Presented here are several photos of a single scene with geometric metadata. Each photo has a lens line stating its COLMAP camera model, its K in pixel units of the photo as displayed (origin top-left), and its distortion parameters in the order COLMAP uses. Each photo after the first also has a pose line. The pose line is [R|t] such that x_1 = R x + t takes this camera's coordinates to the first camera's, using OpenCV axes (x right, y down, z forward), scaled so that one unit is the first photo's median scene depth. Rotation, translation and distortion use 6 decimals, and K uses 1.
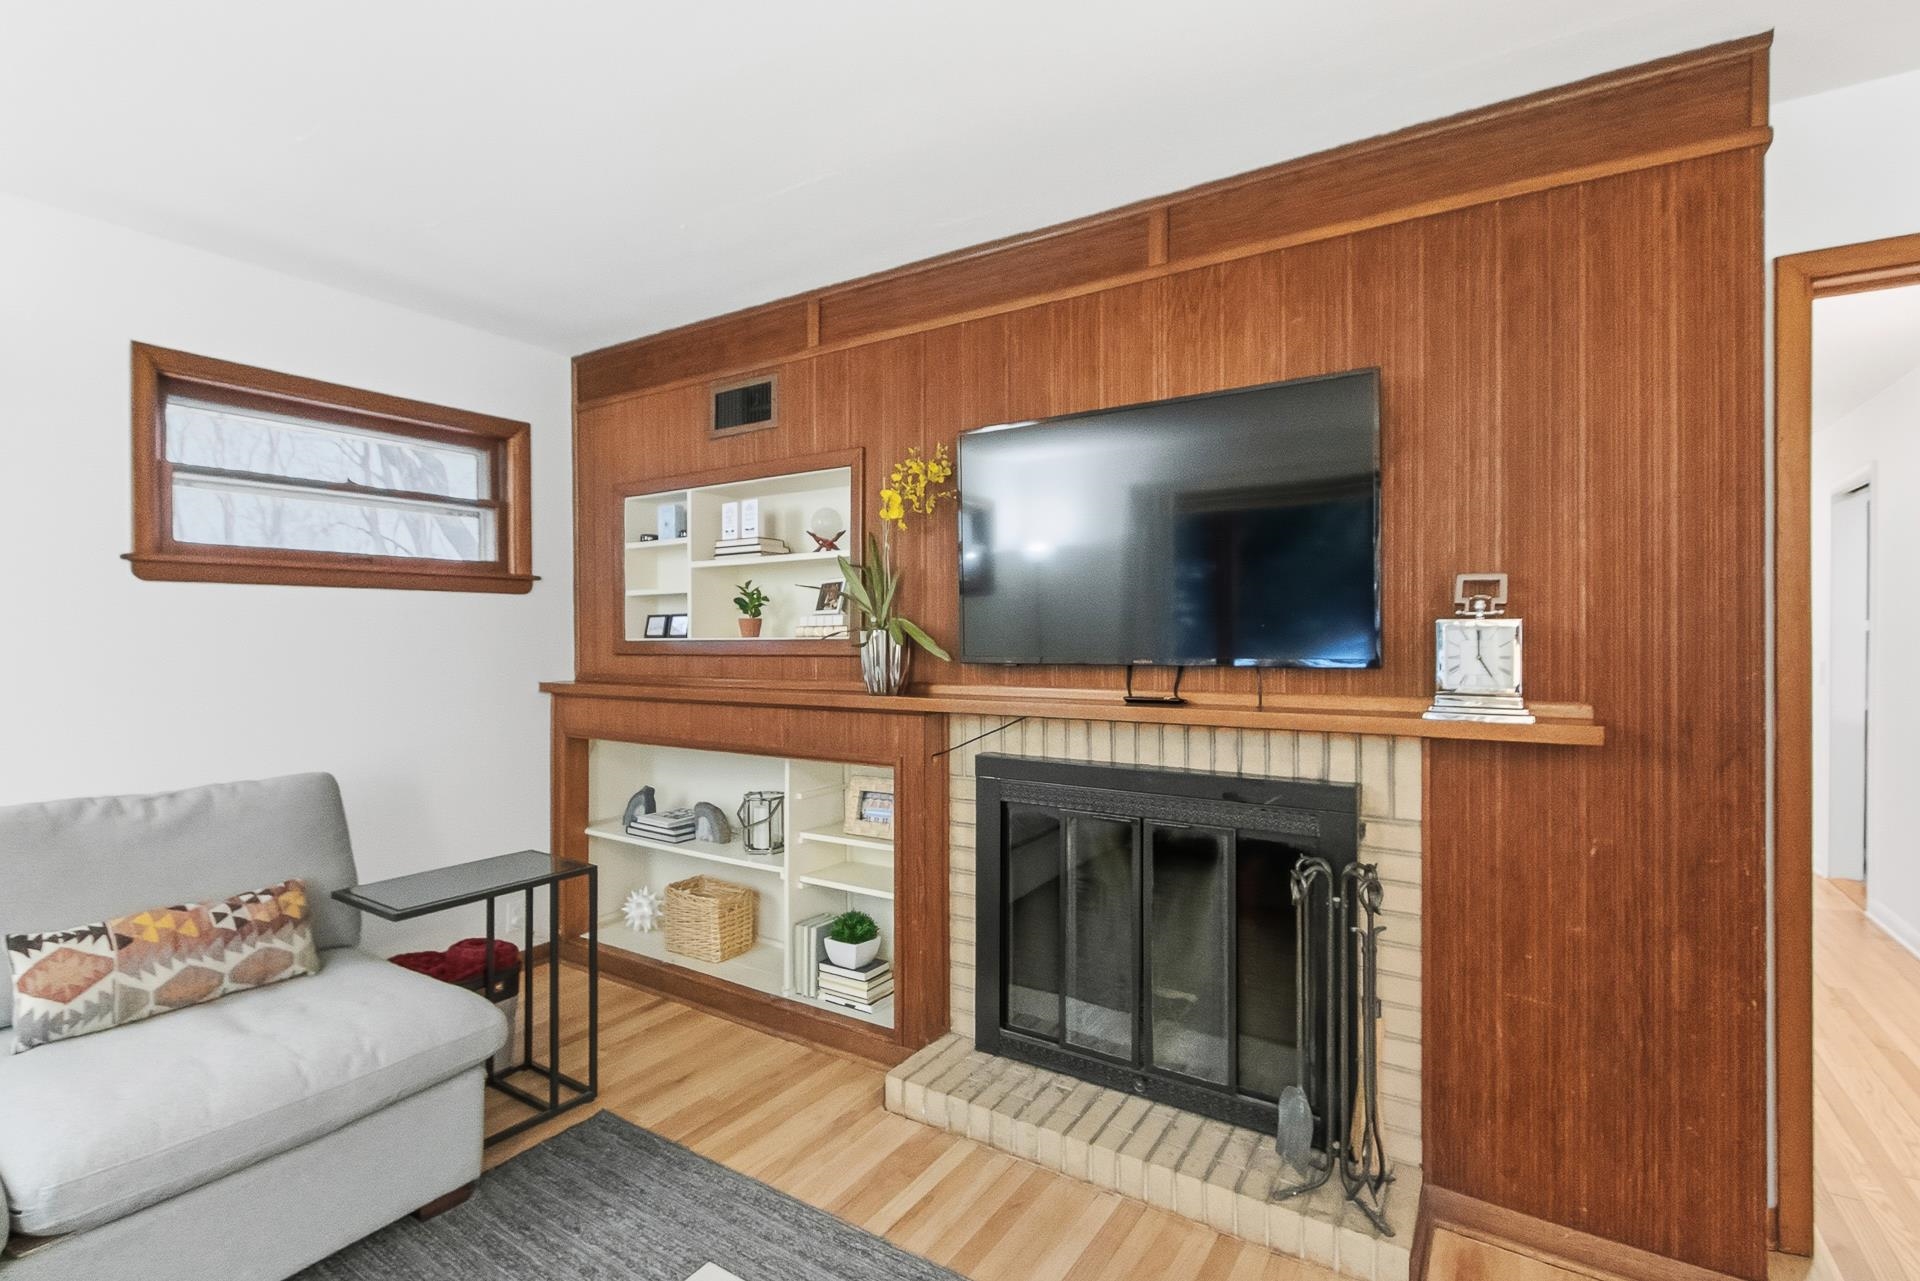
lens RADIAL K [[912.4, 0, 943.6], [0, 912.4, 632.6], [0, 0, 1]] dist [0.000951, -0.000550]
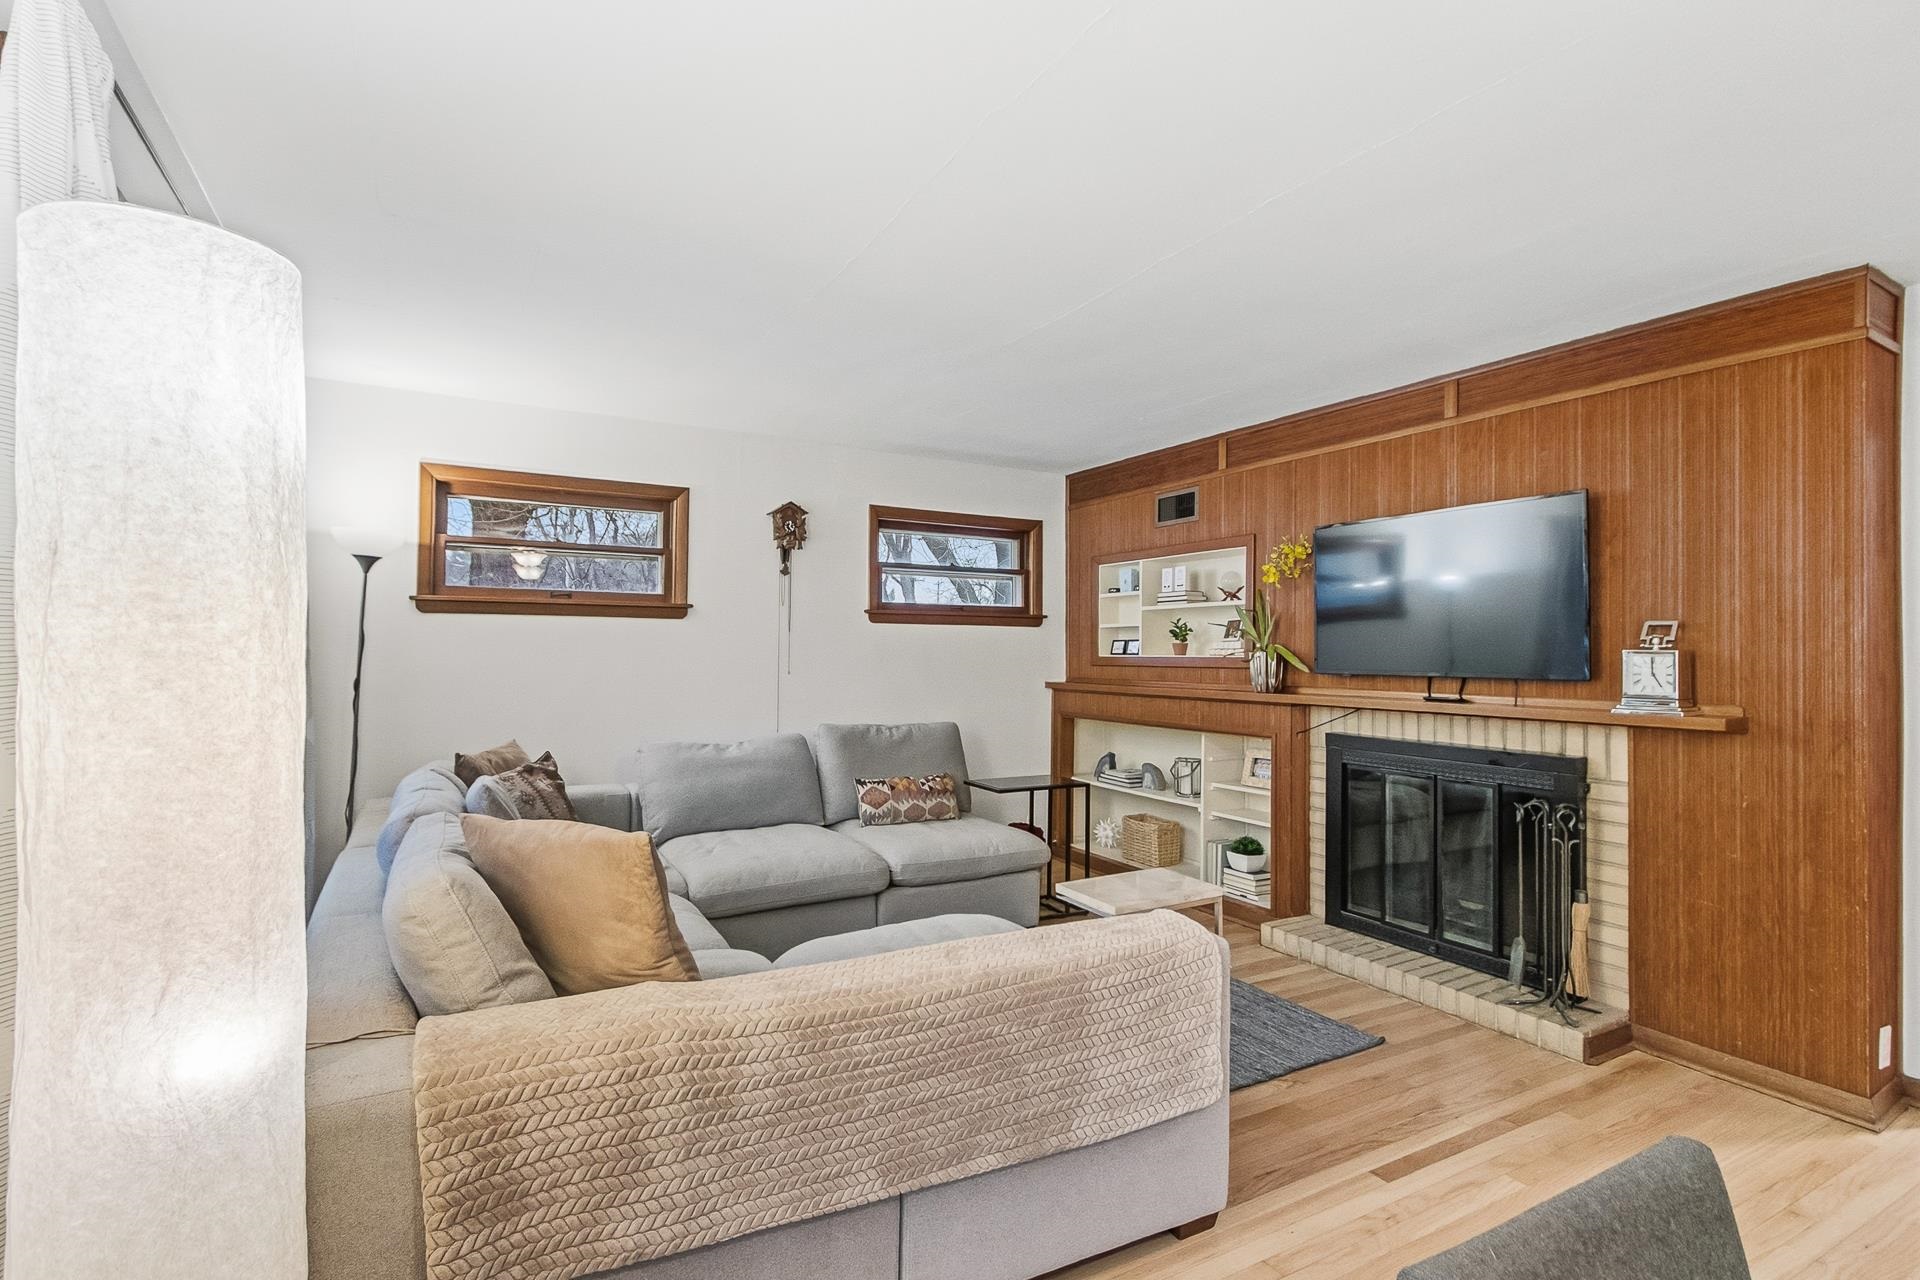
lens RADIAL K [[895.0, 0, 931.7], [0, 895.0, 636.8], [0, 0, 1]] dist [0.004002, 0.000042]
pose [[0.886668, 0.004919, -0.462381, 0.144284], [-0.012811, 0.999821, -0.013931, -0.000013], [0.462229, 0.018276, 0.886572, -0.668050]]
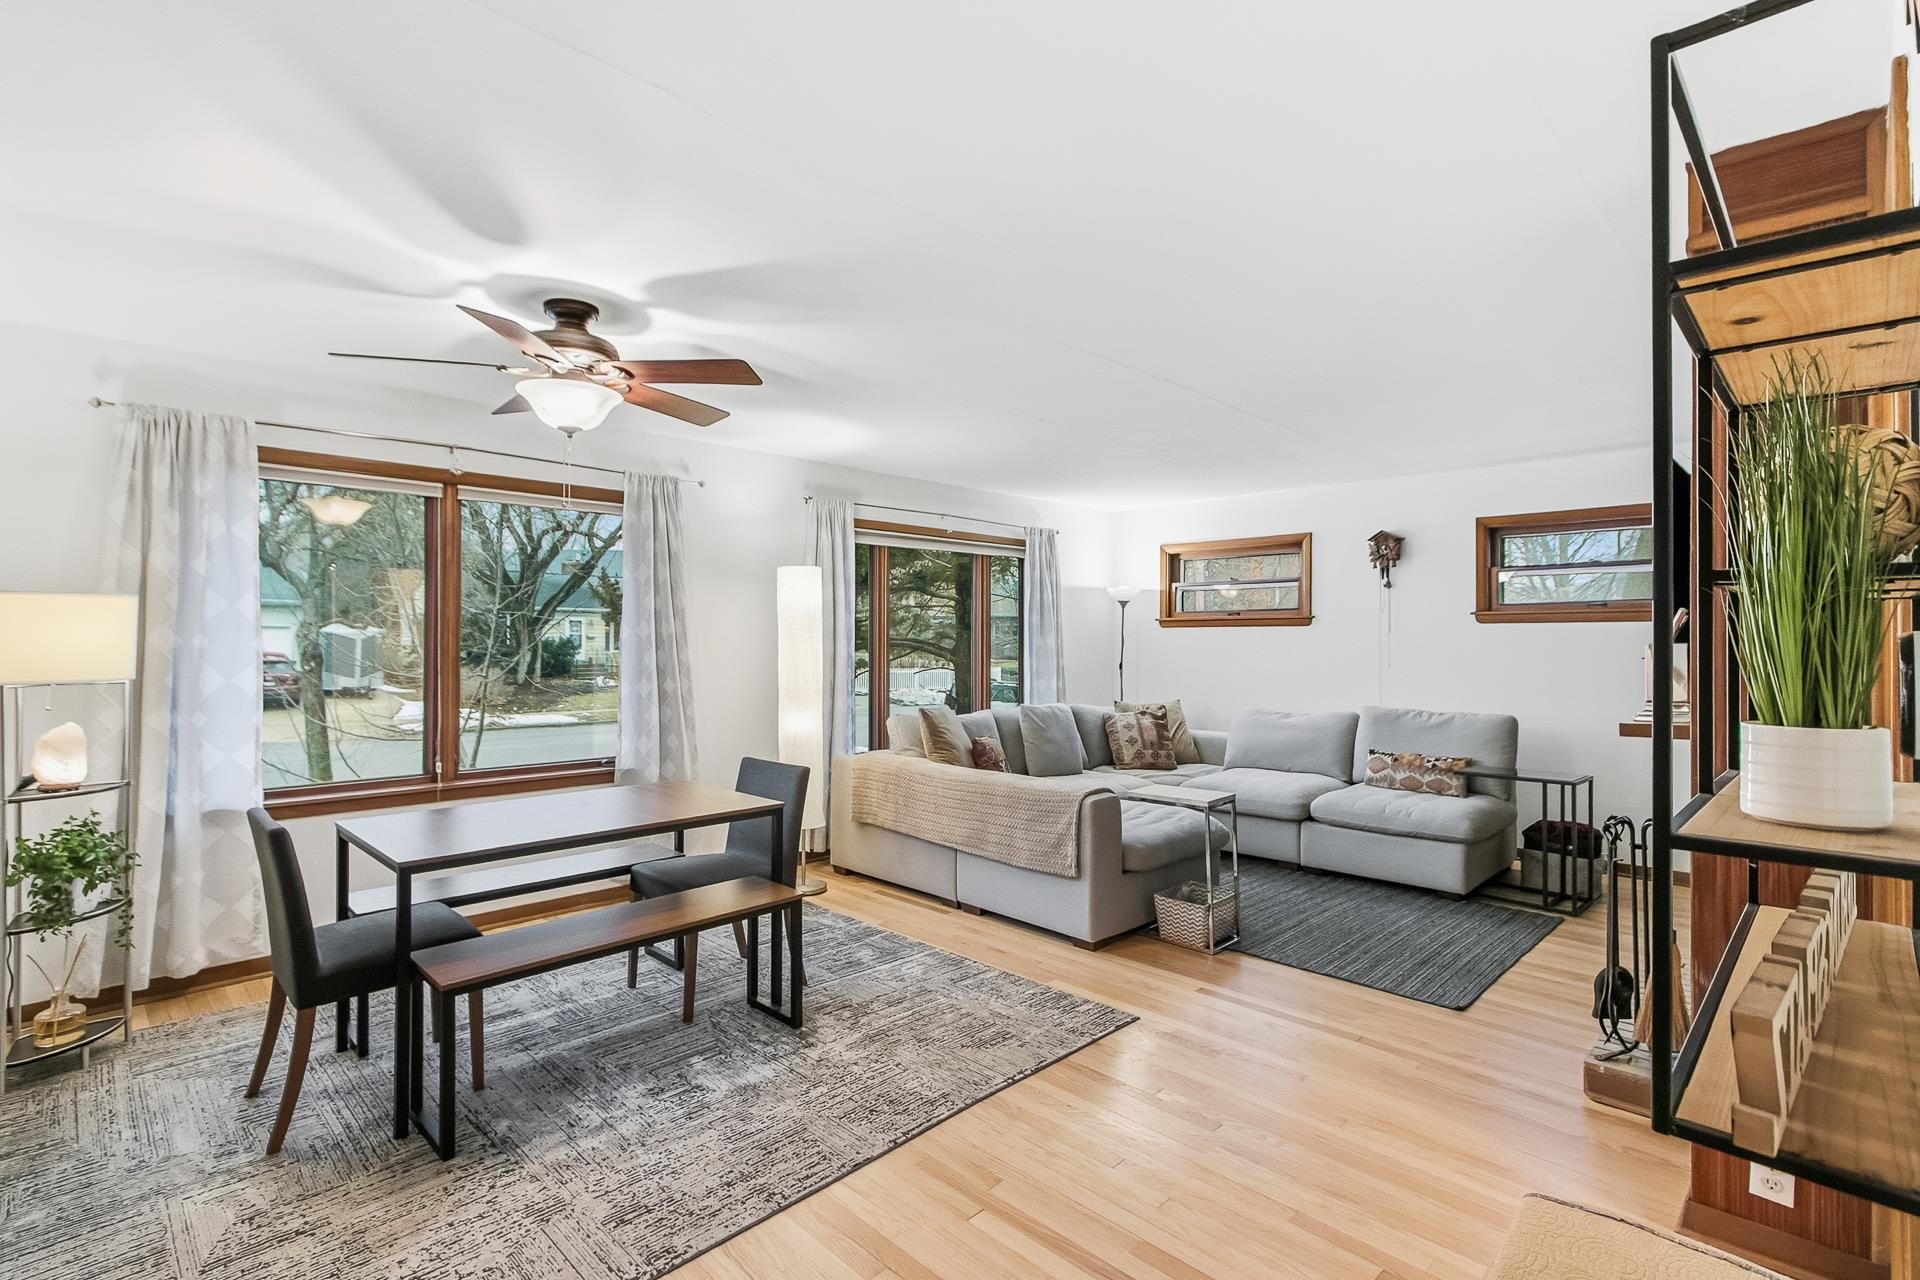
lens RADIAL K [[888.7, 0, 945.2], [0, 888.7, 640.0], [0, 0, 1]] dist [0.003755, 0.000284]
pose [[-0.212759, -0.003746, -0.977098, 1.474614], [-0.004946, 0.999984, -0.002757, -0.003028], [0.977092, 0.004246, -0.212774, 0.187614]]
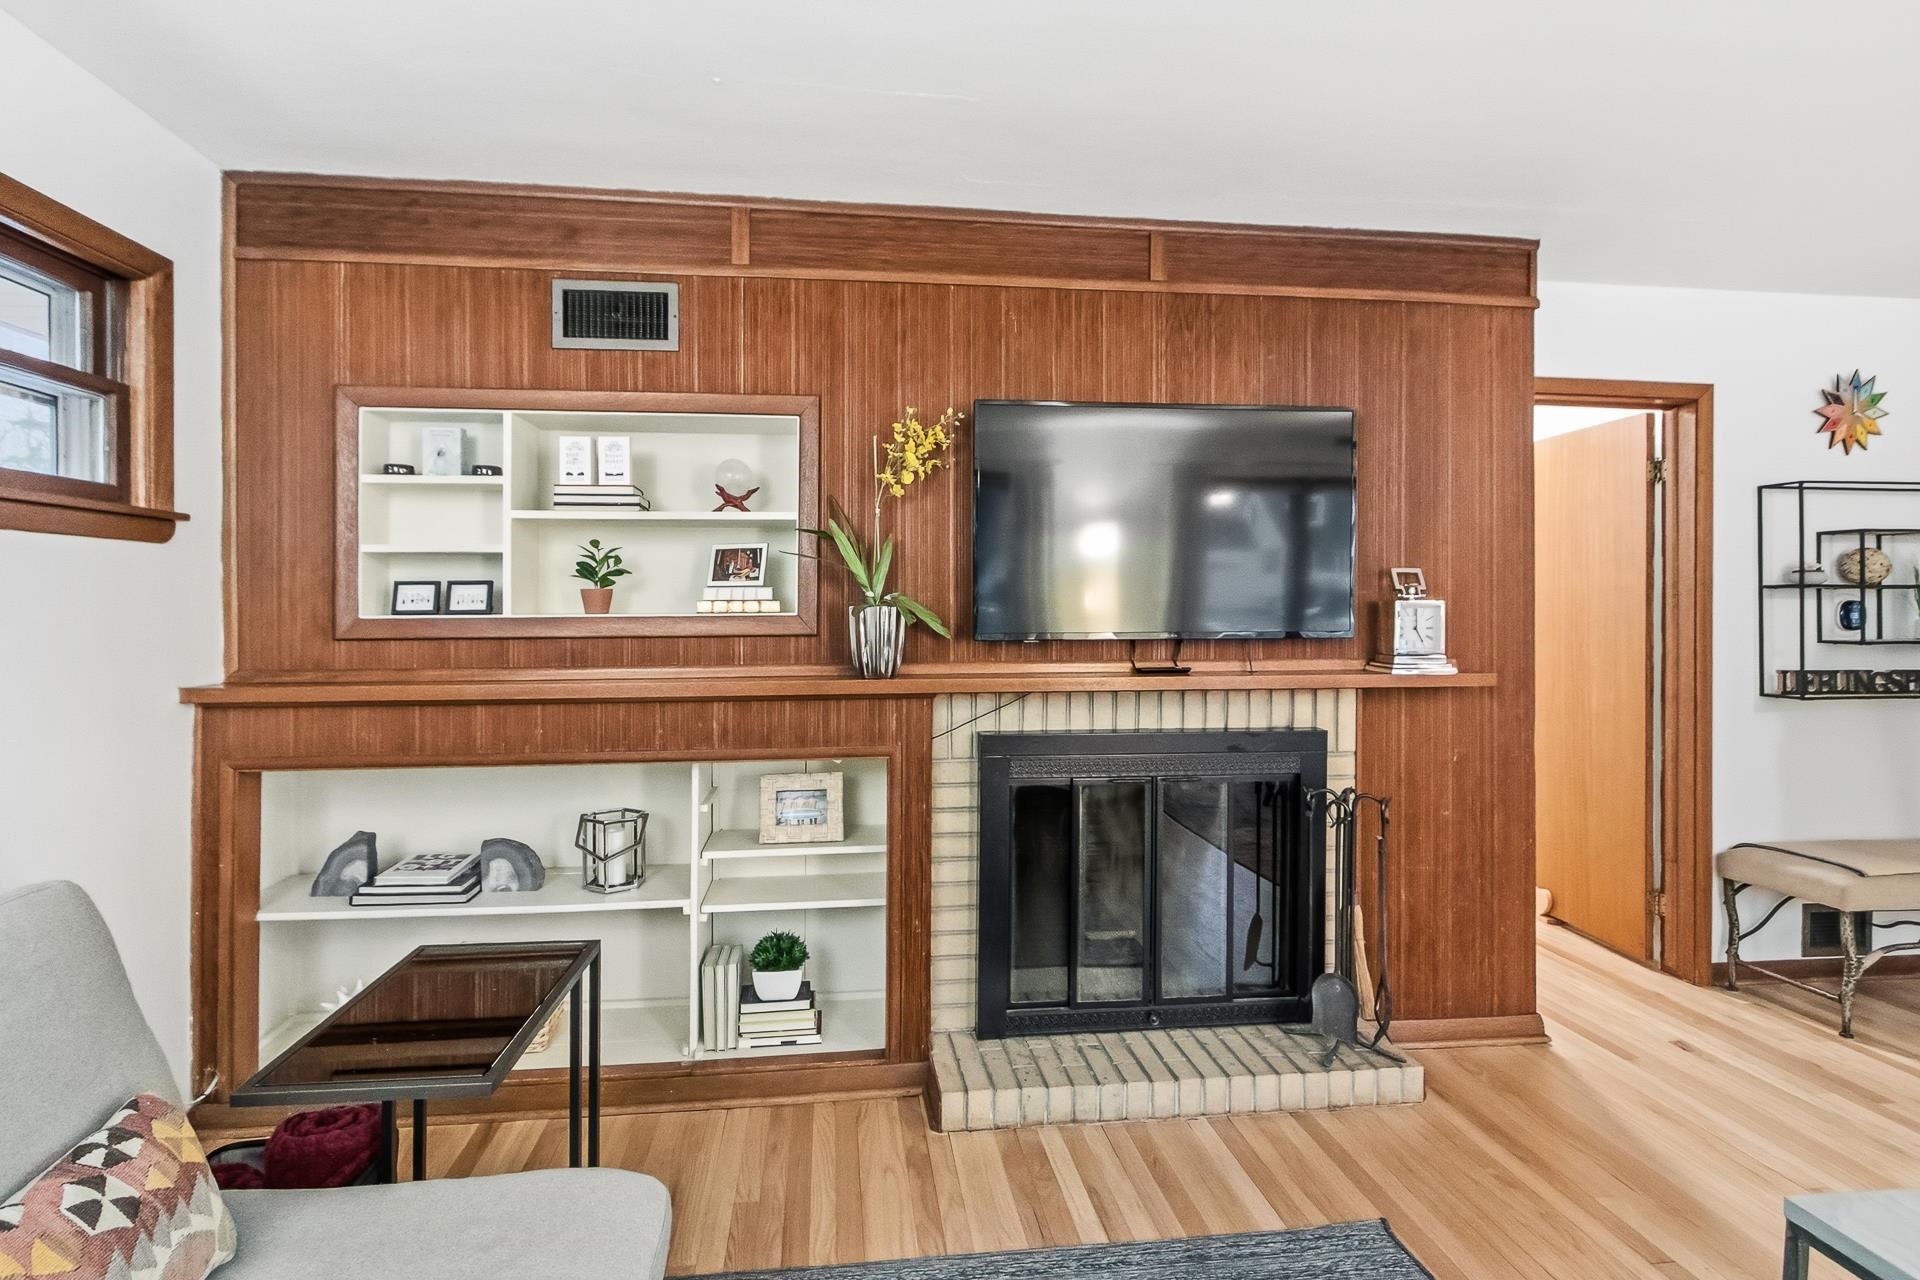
lens RADIAL K [[893.8, 0, 947.7], [0, 893.8, 609.4], [0, 0, 1]] dist [0.002182, 0.000214]
pose [[0.768433, 0.003273, 0.639921, -0.597901], [-0.002848, 0.999995, -0.001695, 0.002100], [-0.639923, -0.000520, 0.768438, 0.292085]]
